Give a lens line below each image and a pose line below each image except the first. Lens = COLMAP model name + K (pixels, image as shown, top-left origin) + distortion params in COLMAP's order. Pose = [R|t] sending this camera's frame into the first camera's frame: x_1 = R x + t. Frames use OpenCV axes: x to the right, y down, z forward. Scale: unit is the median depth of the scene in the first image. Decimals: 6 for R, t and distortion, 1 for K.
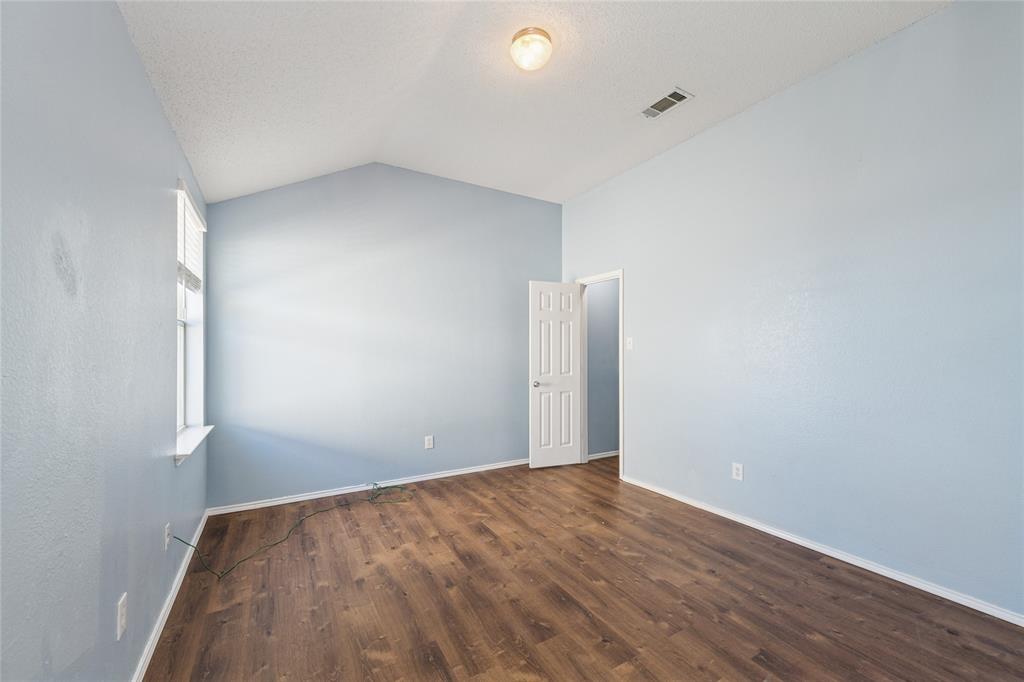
lens RADIAL K [[401.4, 0, 510.6], [0, 401.4, 348.5], [0, 0, 1]] dist [0.009358, -0.003190]
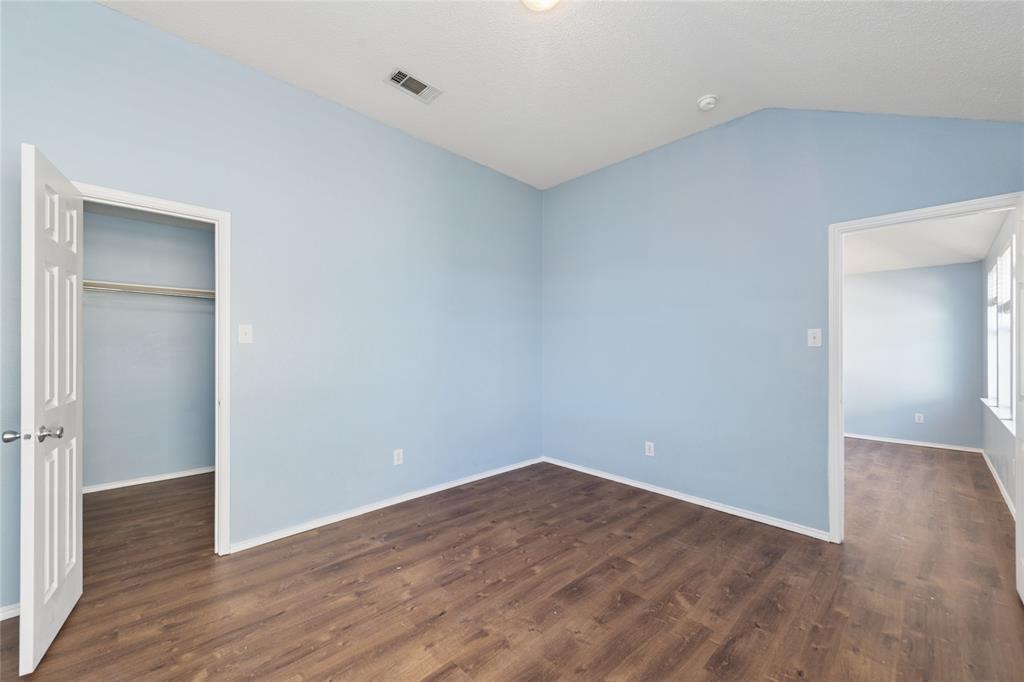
lens RADIAL K [[401.4, 0, 510.5], [0, 401.4, 344.7], [0, 0, 1]] dist [0.009358, -0.003190]
pose [[-0.232935, 0.005360, 0.972477, -0.703670], [-0.013307, 0.999874, -0.008699, 0.007794], [-0.972401, -0.014967, -0.232834, 1.189796]]
